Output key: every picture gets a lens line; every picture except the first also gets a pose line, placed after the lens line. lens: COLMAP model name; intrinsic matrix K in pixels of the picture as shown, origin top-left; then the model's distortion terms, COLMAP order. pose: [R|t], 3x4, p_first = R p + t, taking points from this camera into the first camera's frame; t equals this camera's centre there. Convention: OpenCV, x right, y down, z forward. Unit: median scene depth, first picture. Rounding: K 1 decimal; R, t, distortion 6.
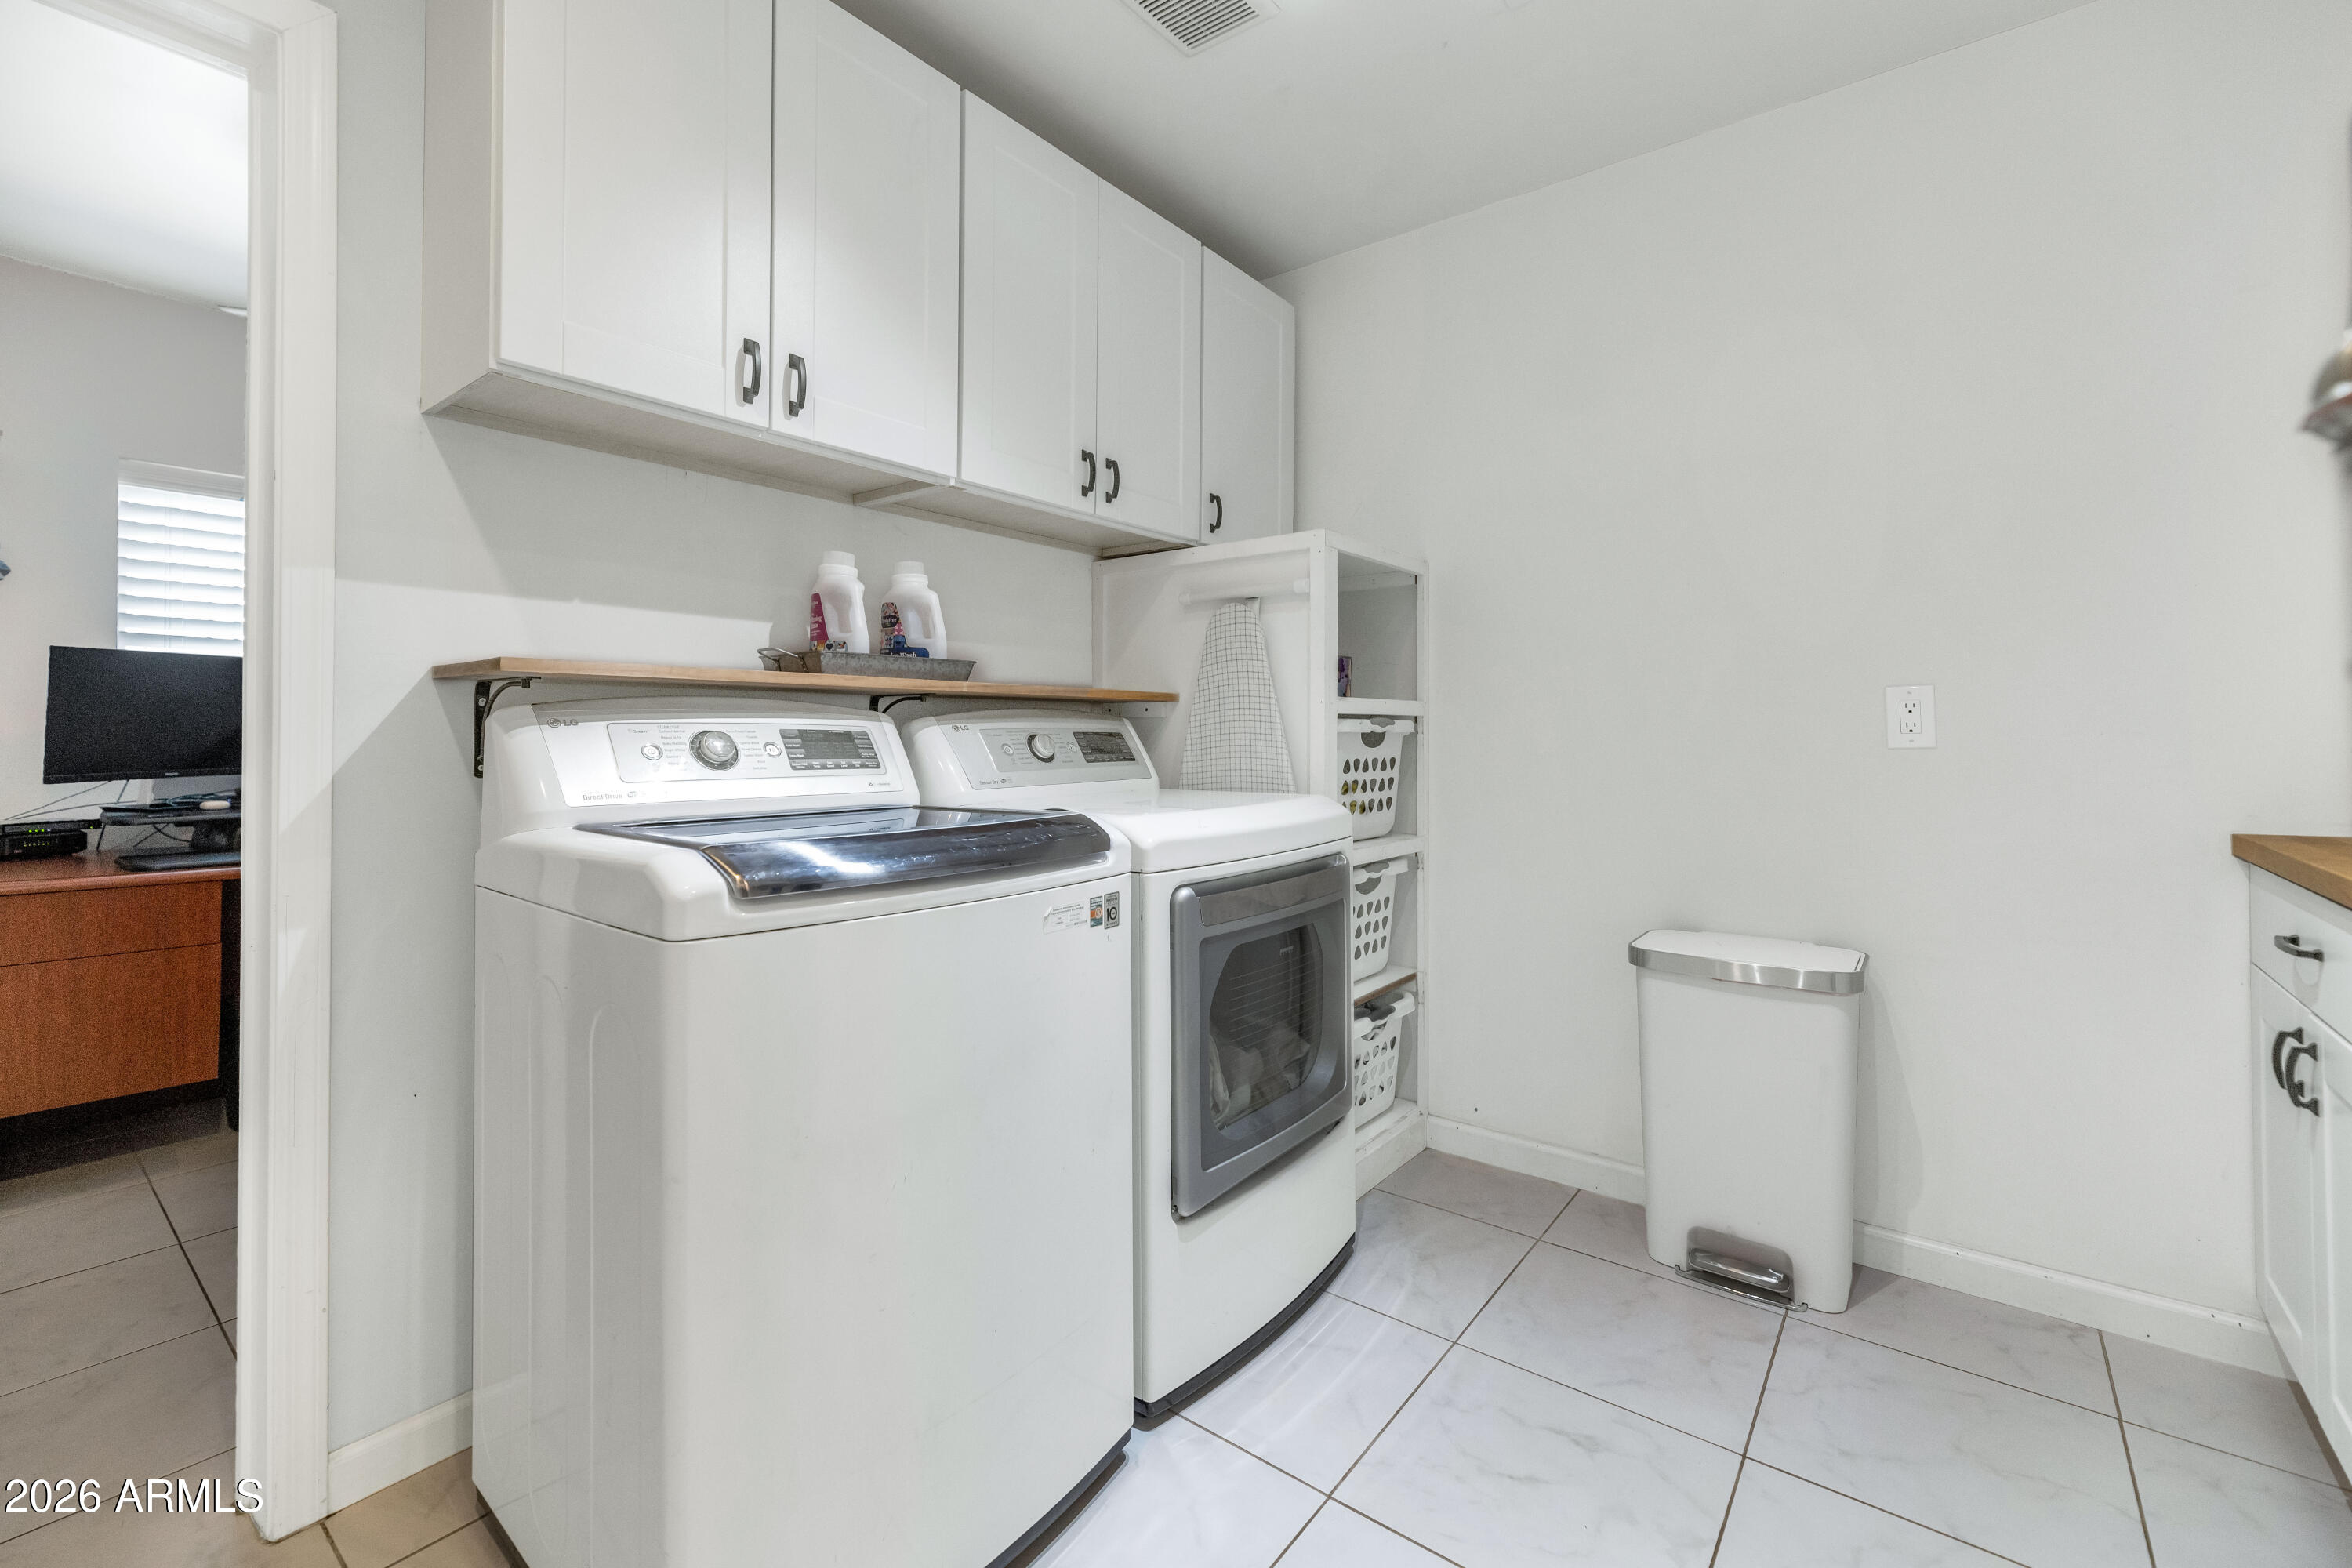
lens RADIAL K [[975.6, 0, 1184.6], [0, 975.6, 731.8], [0, 0, 1]] dist [-0.000937, -0.000110]
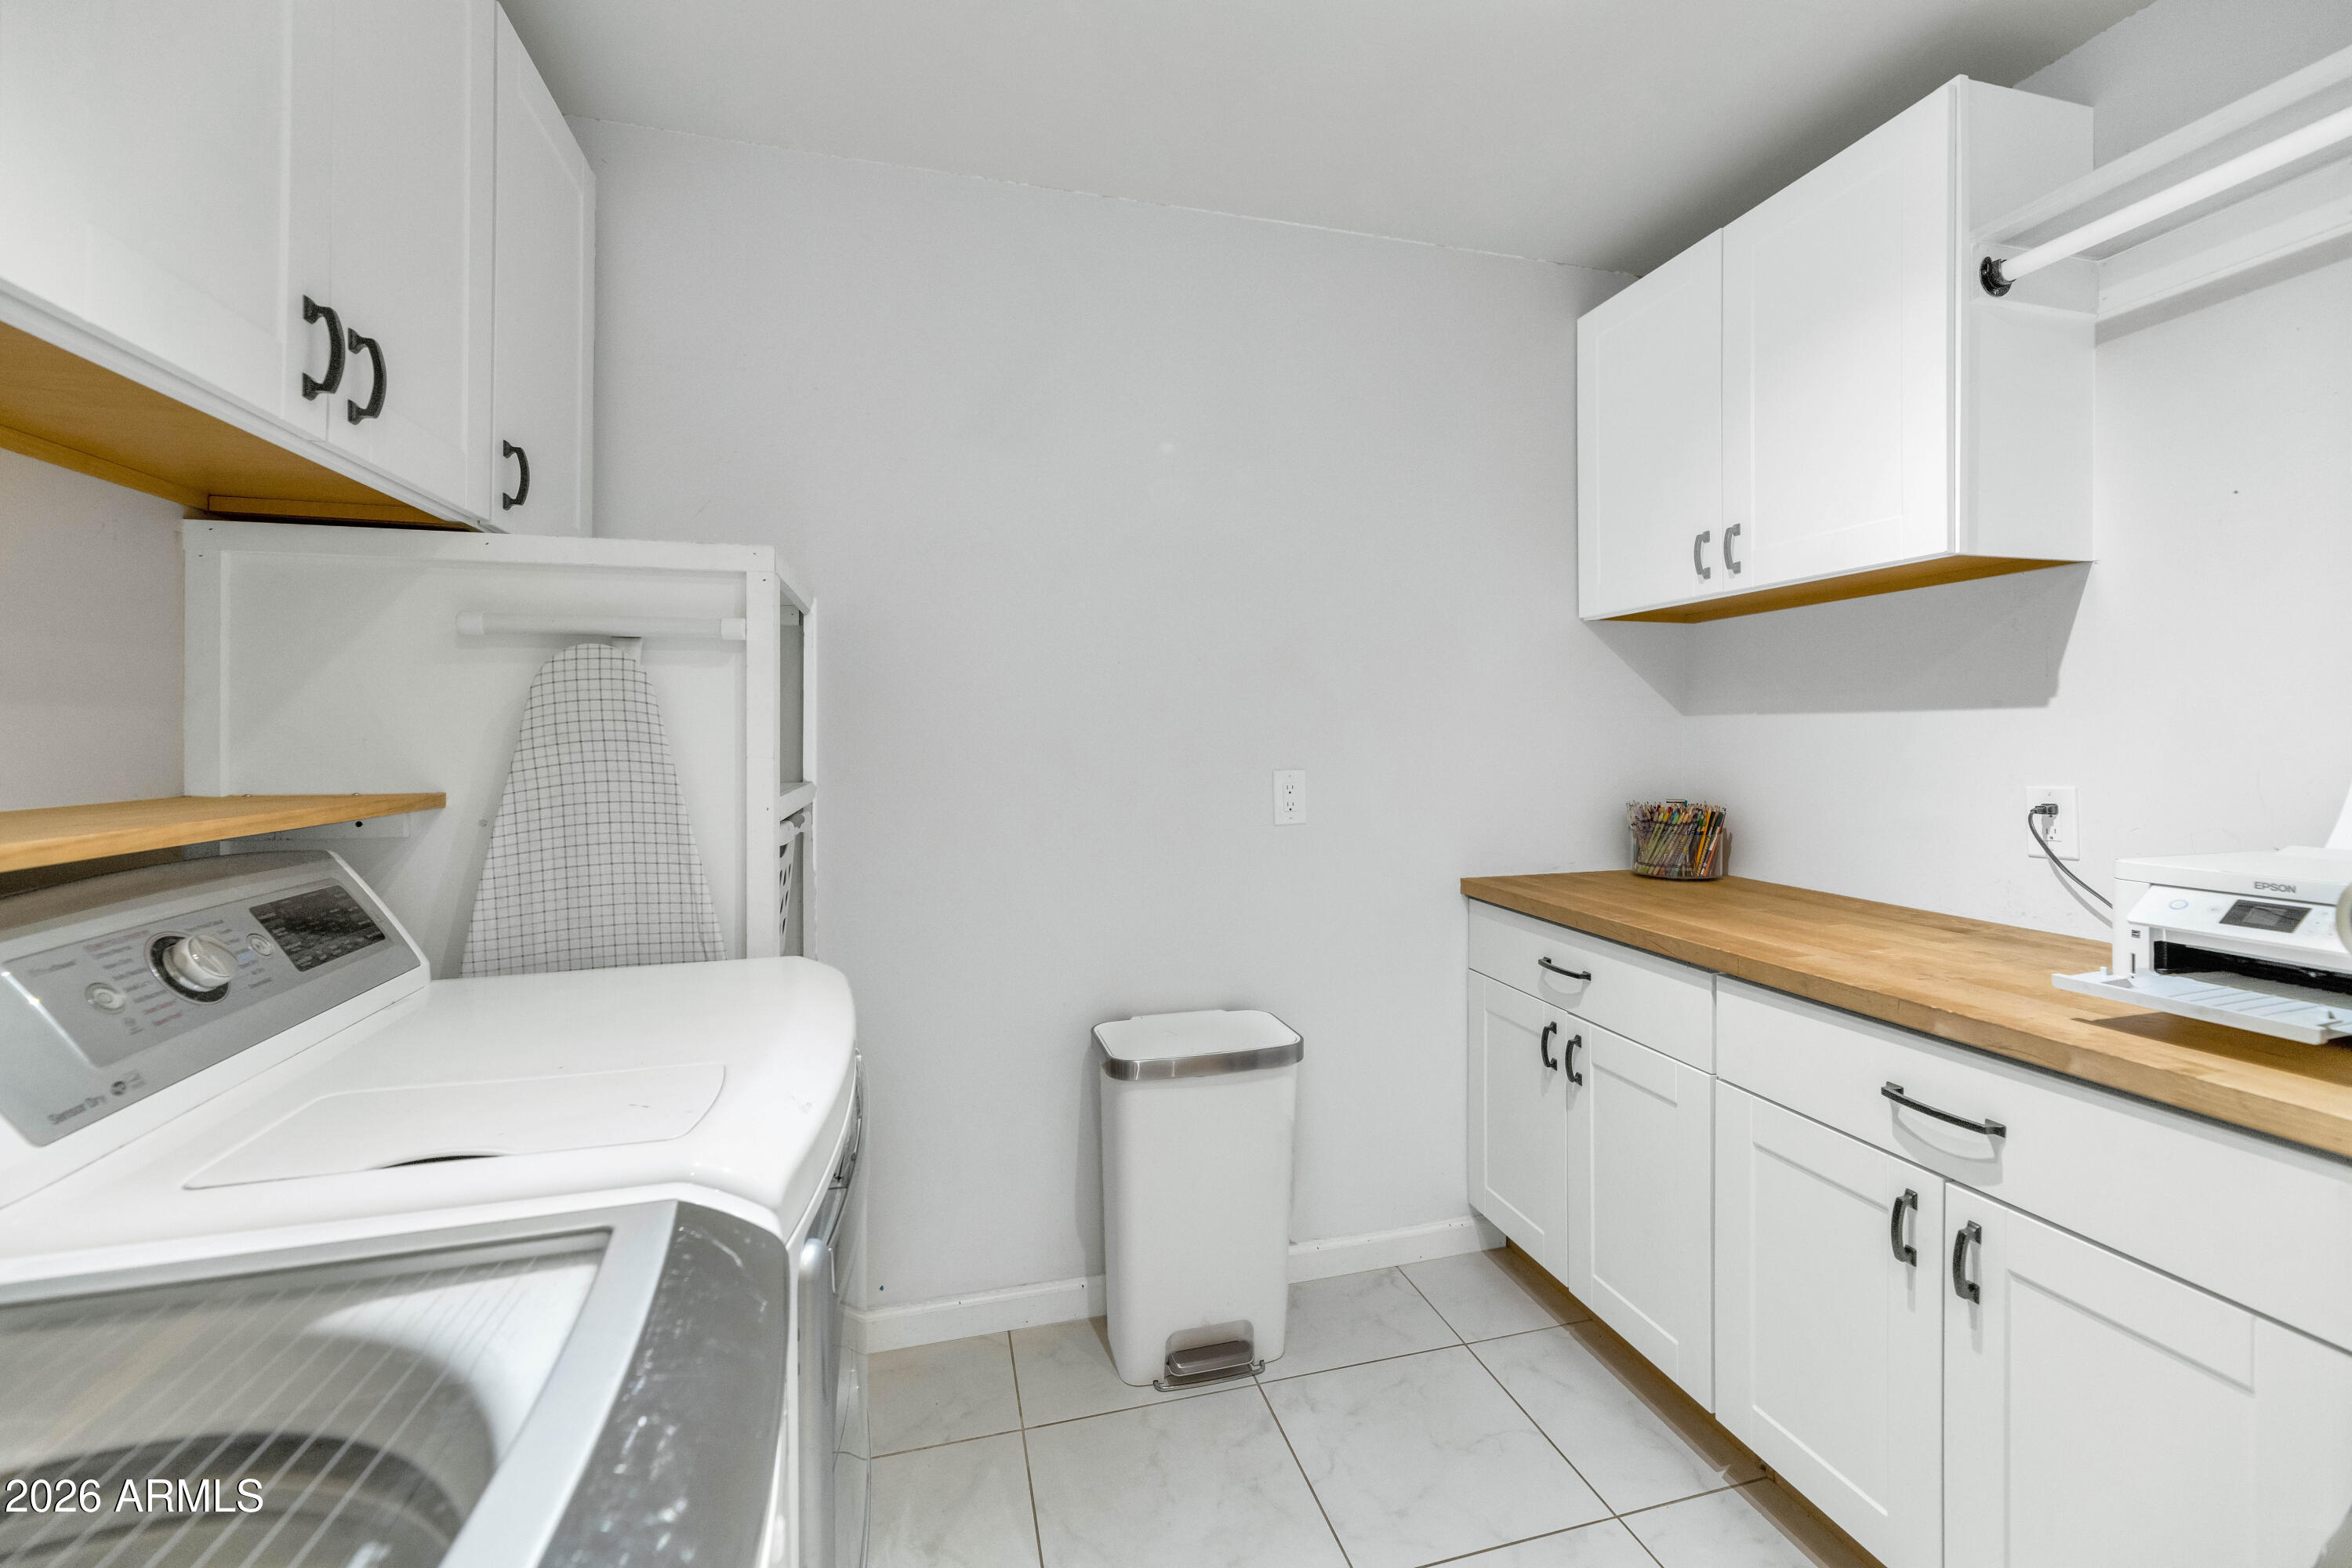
lens RADIAL K [[962.7, 0, 1180.1], [0, 962.7, 746.3], [0, 0, 1]] dist [-0.001827, -0.000333]
pose [[0.602827, -0.009595, 0.797815, -0.222530], [0.001287, 0.999938, 0.011054, -0.084070], [-0.797871, -0.005637, 0.602802, 0.407094]]
